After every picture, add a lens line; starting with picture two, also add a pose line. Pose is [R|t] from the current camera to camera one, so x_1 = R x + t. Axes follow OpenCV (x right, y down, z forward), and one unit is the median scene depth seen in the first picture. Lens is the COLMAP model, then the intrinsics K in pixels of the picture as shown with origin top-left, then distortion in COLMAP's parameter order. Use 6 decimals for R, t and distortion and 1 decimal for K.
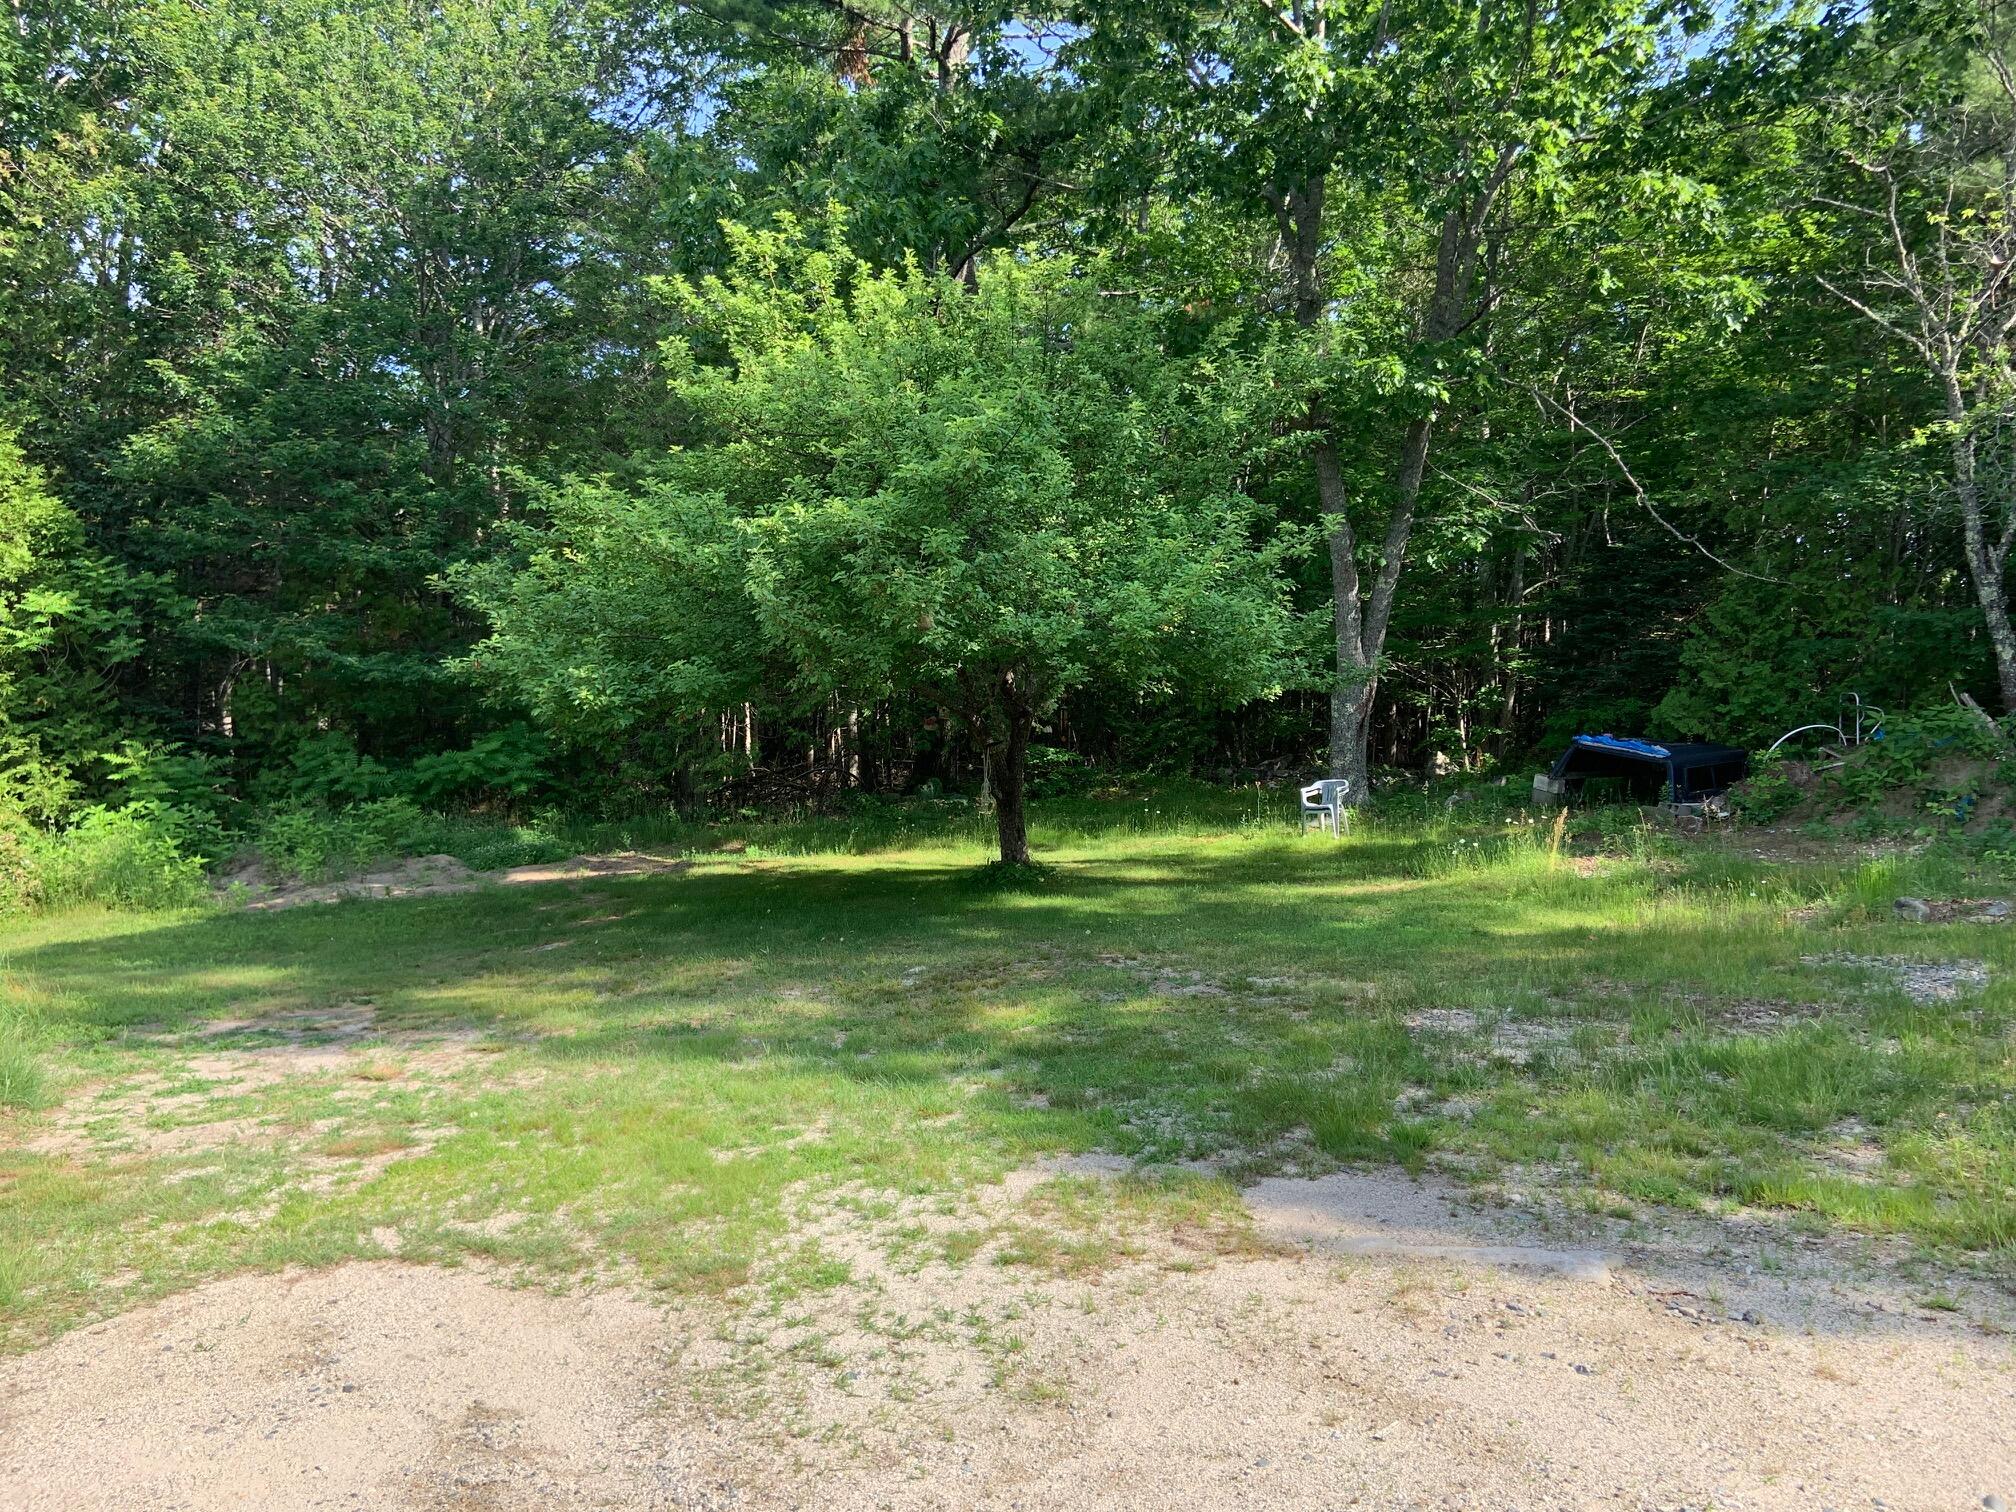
lens RADIAL K [[1500.9, 0, 994.8], [0, 1500.9, 746.1], [0, 0, 1]] dist [0.125070, -0.158243]
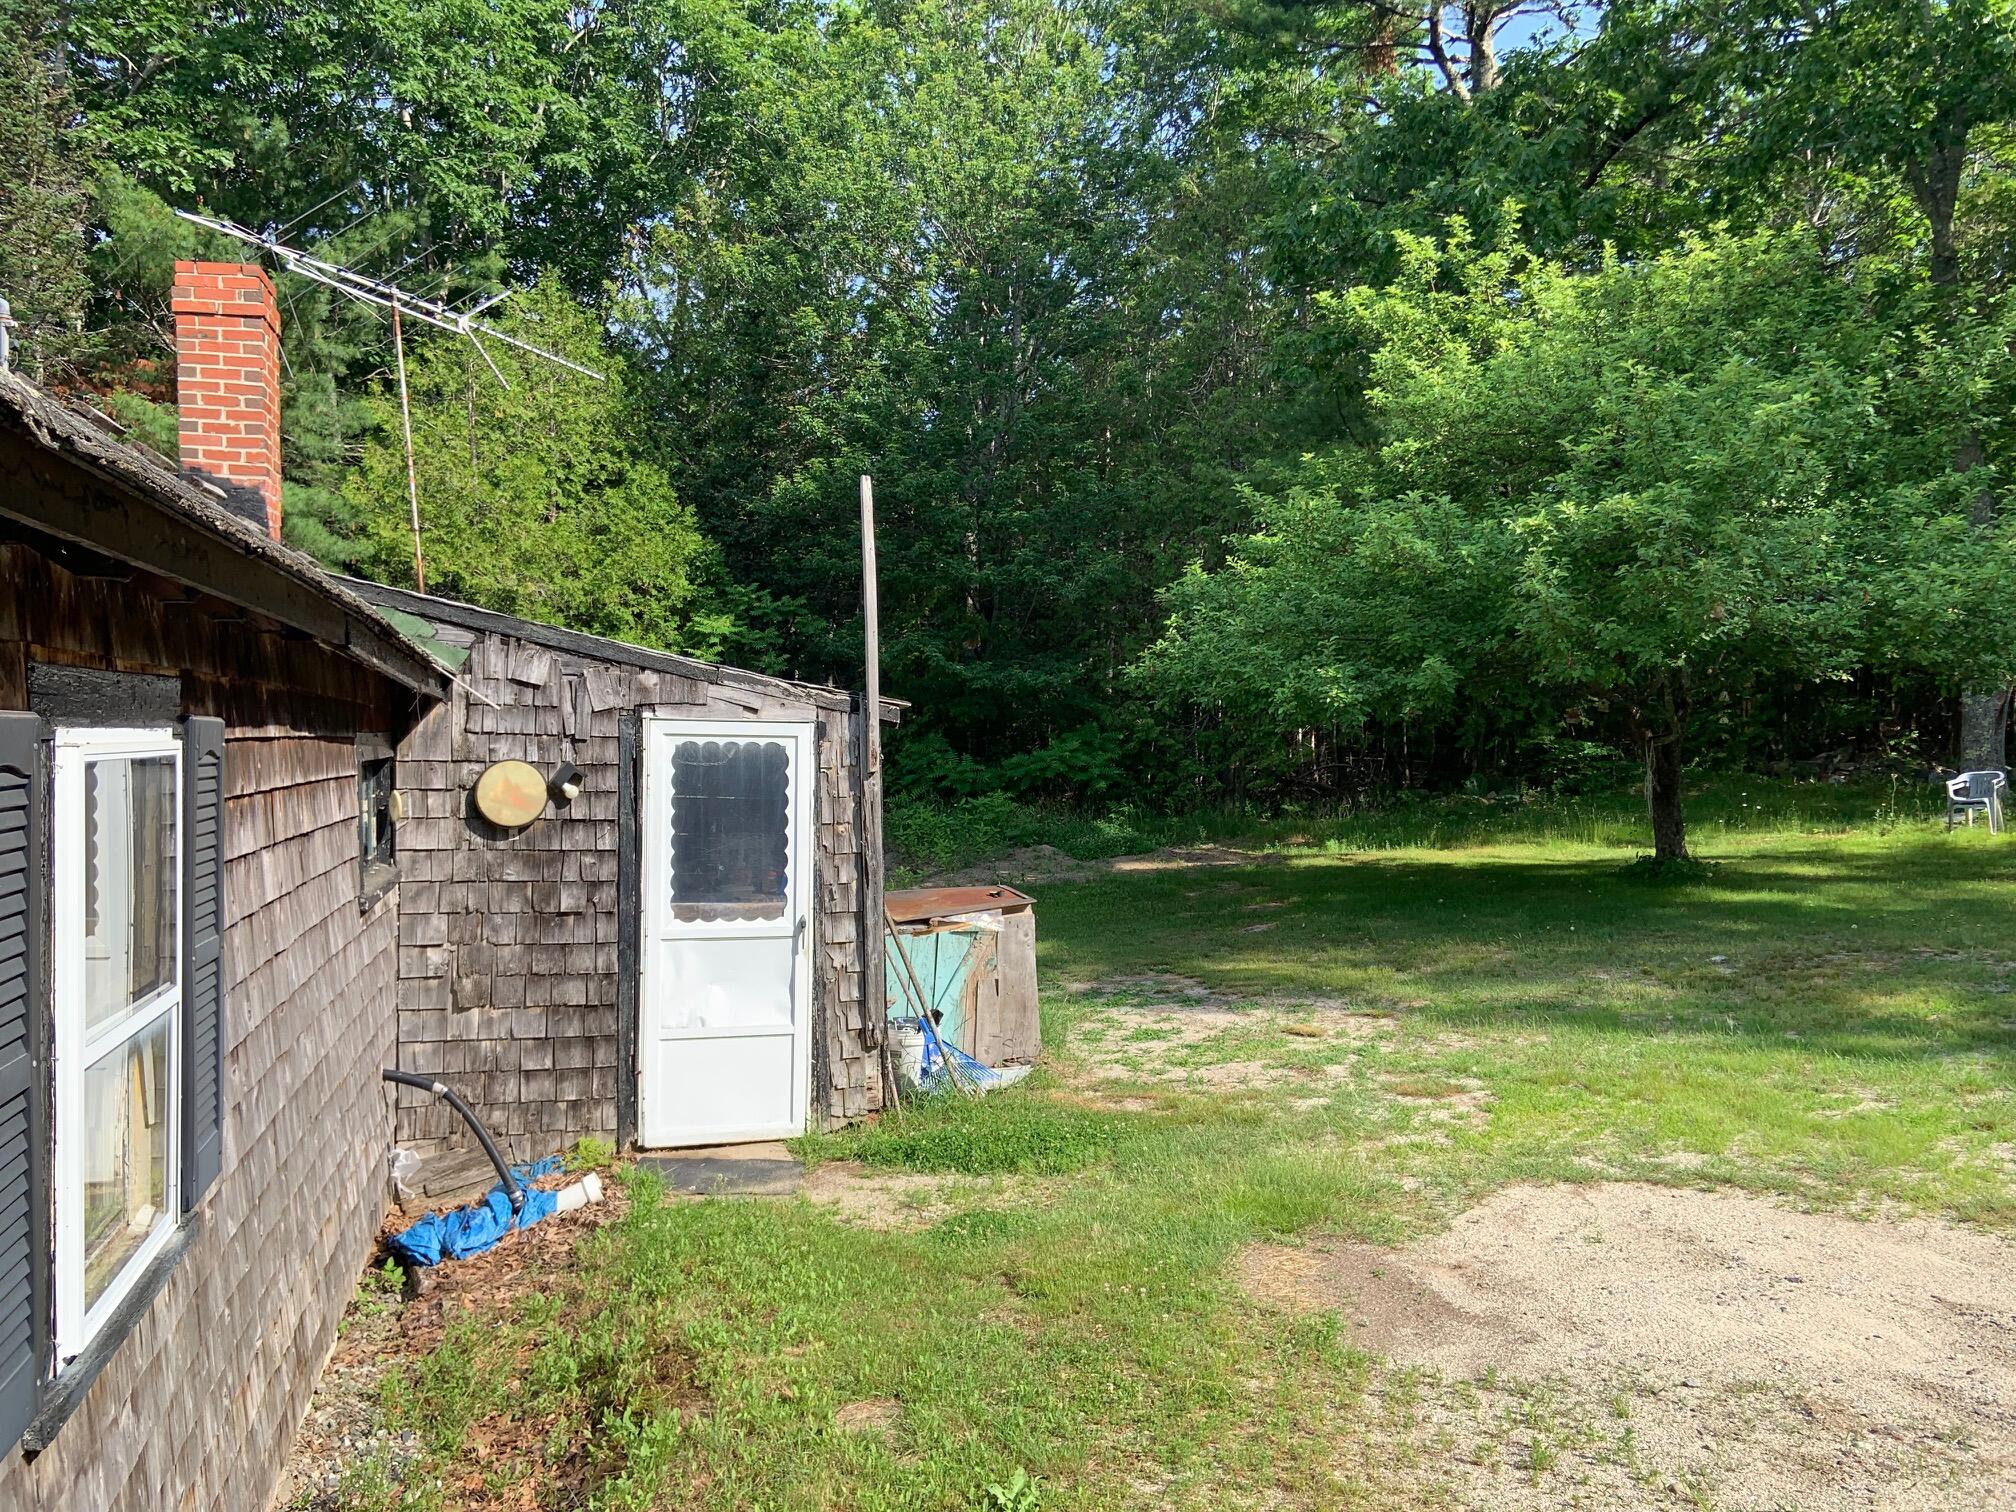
lens RADIAL K [[1499.1, 0, 1013.2], [0, 1499.1, 769.4], [0, 0, 1]] dist [0.125630, -0.154818]
pose [[0.973012, -0.007067, -0.230646, -0.161493], [0.010695, 0.999838, 0.014486, 0.001355], [0.230506, -0.016562, 0.972930, -0.059846]]
